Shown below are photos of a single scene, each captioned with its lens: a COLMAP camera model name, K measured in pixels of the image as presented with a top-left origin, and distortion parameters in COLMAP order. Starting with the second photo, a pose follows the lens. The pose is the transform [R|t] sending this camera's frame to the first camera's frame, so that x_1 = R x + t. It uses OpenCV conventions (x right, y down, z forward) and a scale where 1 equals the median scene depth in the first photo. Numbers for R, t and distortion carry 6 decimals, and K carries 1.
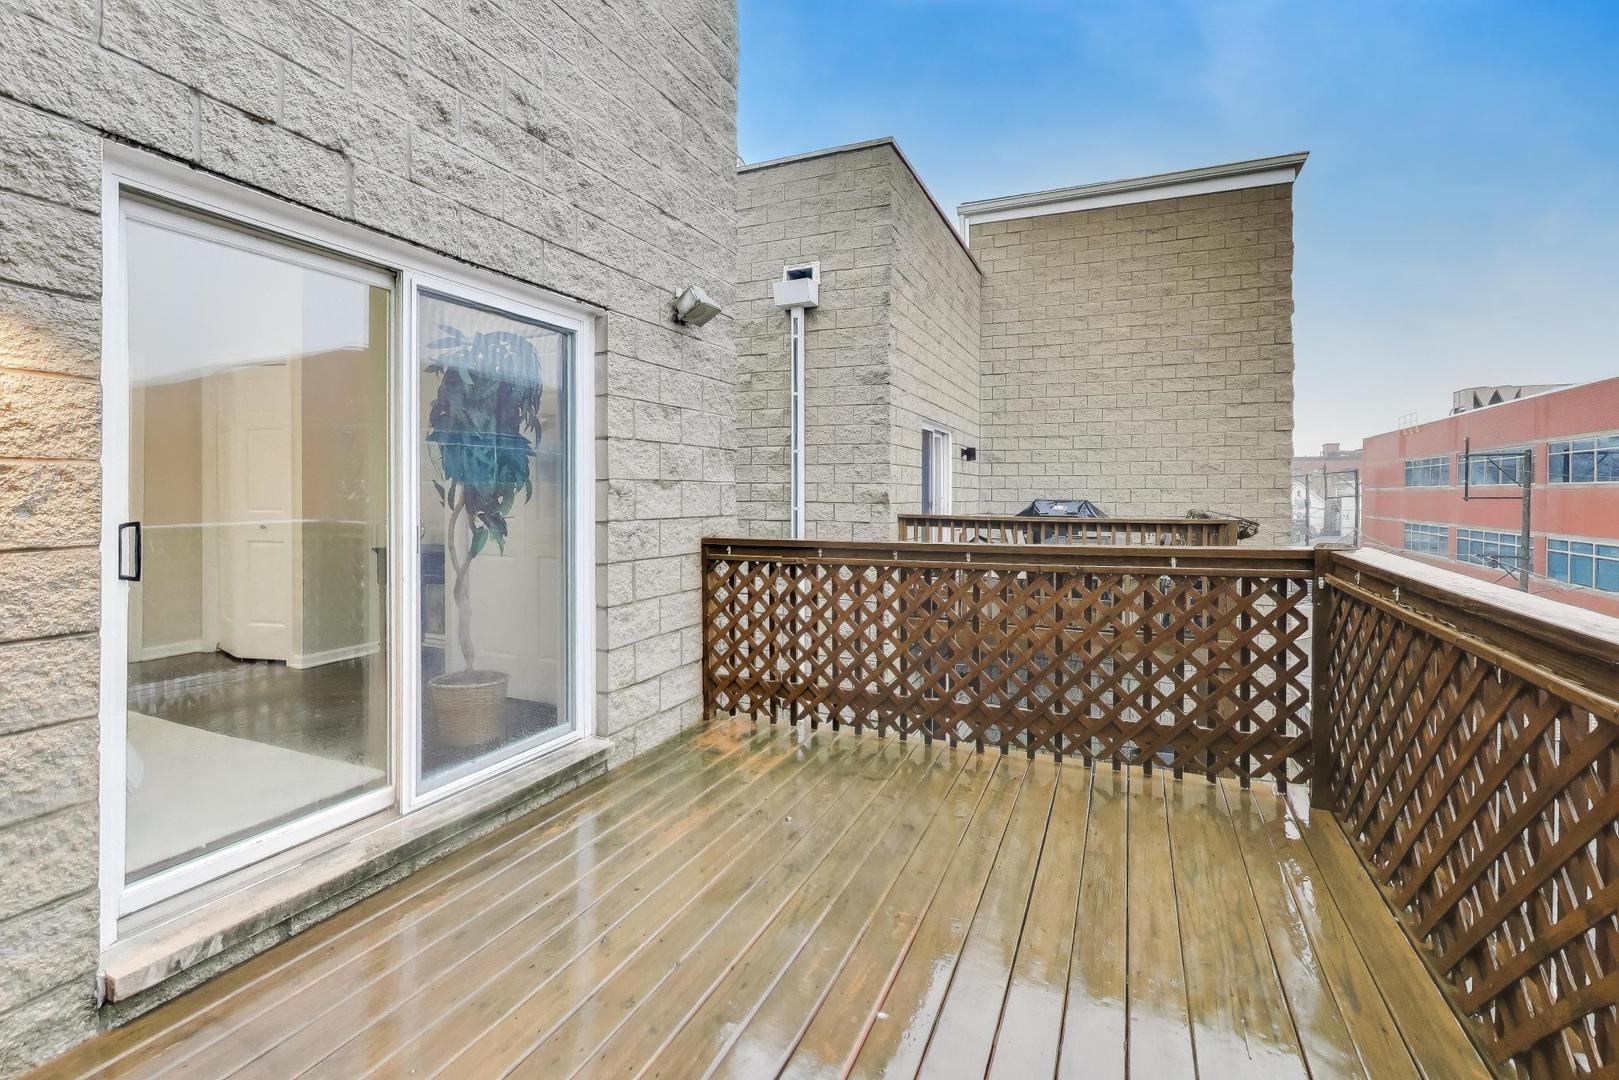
lens RADIAL K [[723.0, 0, 812.0], [0, 723.0, 506.1], [0, 0, 1]] dist [-0.000118, -0.000029]
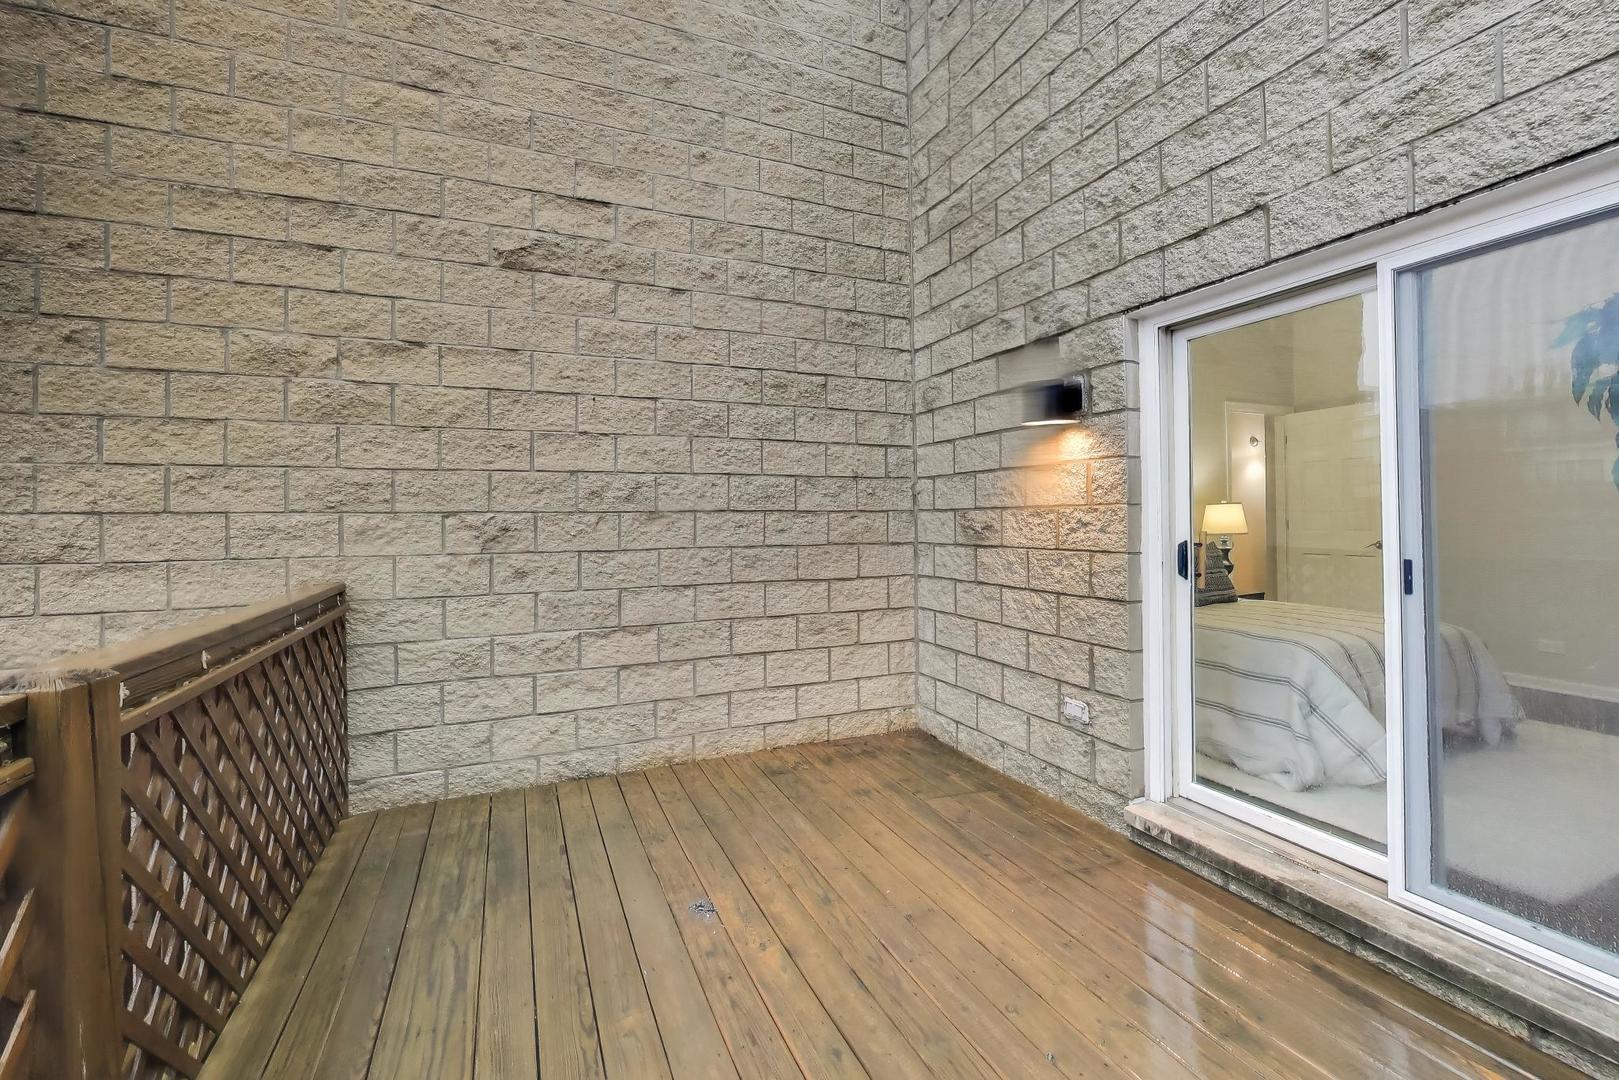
lens RADIAL K [[723.0, 0, 812.0], [0, 723.0, 506.1], [0, 0, 1]] dist [-0.000118, -0.000029]
pose [[-0.686980, -0.000723, -0.726676, 0.592488], [0.004698, 0.999974, -0.005436, -0.037757], [0.726661, -0.007148, -0.686959, 1.249420]]
